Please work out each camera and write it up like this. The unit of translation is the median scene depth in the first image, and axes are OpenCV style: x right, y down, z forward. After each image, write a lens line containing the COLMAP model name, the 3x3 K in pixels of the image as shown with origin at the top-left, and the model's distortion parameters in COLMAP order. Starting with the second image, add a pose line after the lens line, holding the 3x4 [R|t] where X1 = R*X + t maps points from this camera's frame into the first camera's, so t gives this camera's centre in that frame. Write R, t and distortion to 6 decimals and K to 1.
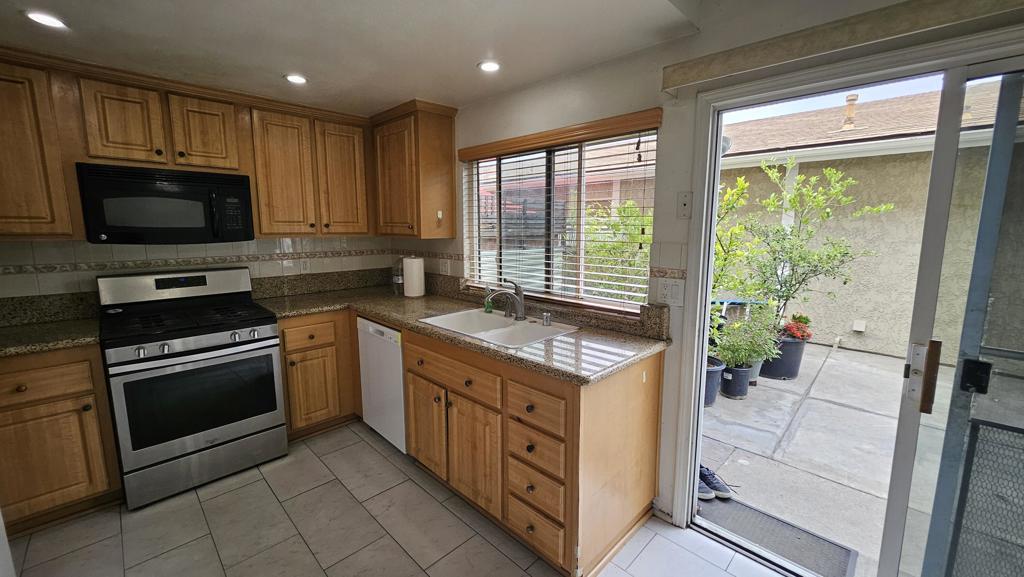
lens RADIAL K [[401.9, 0, 513.0], [0, 401.9, 284.1], [0, 0, 1]] dist [-0.003263, -0.000168]
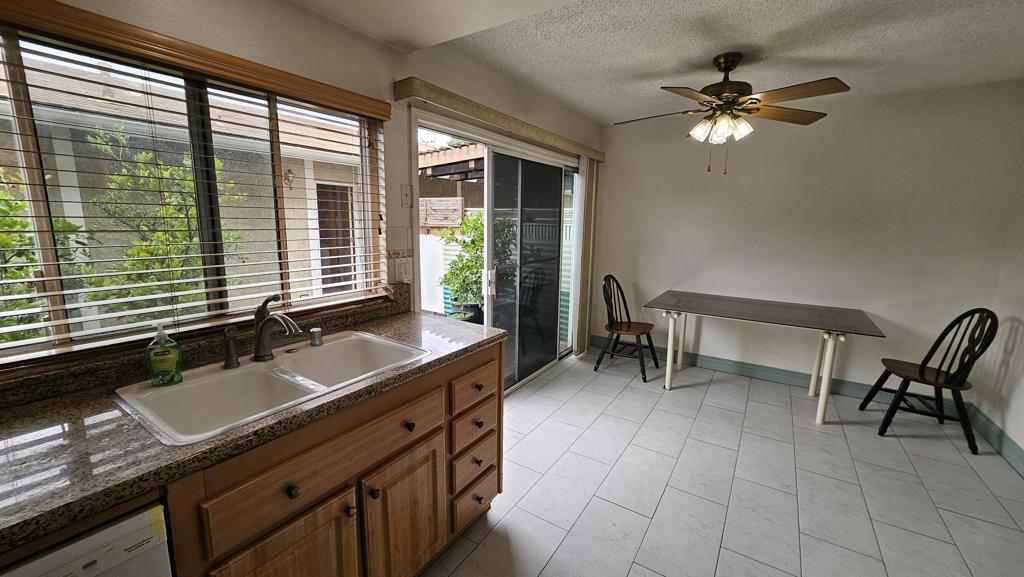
lens RADIAL K [[401.9, 0, 513.8], [0, 401.9, 285.2], [0, 0, 1]] dist [-0.003263, -0.000168]
pose [[-0.197876, -0.164696, 0.966292, -0.619027], [0.120537, 0.974214, 0.190730, -0.092506], [-0.972788, 0.154215, -0.172922, 0.688193]]
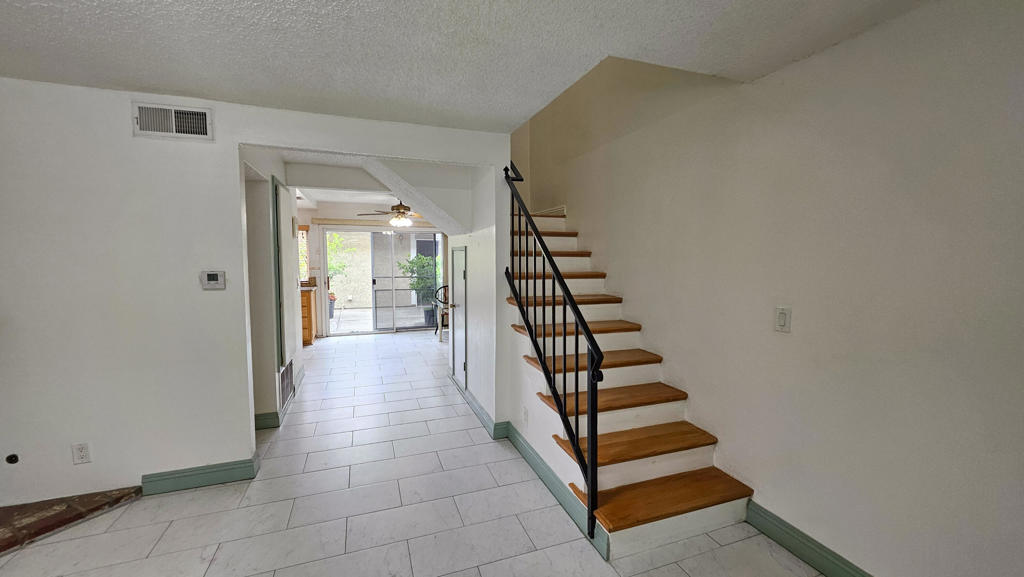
lens RADIAL K [[401.9, 0, 508.6], [0, 401.9, 286.6], [0, 0, 1]] dist [-0.003263, -0.000168]
pose [[0.424262, -0.068982, 0.902908, -1.733195], [0.123054, 0.992237, 0.017986, 0.228661], [-0.897140, 0.103476, 0.429457, -1.714921]]
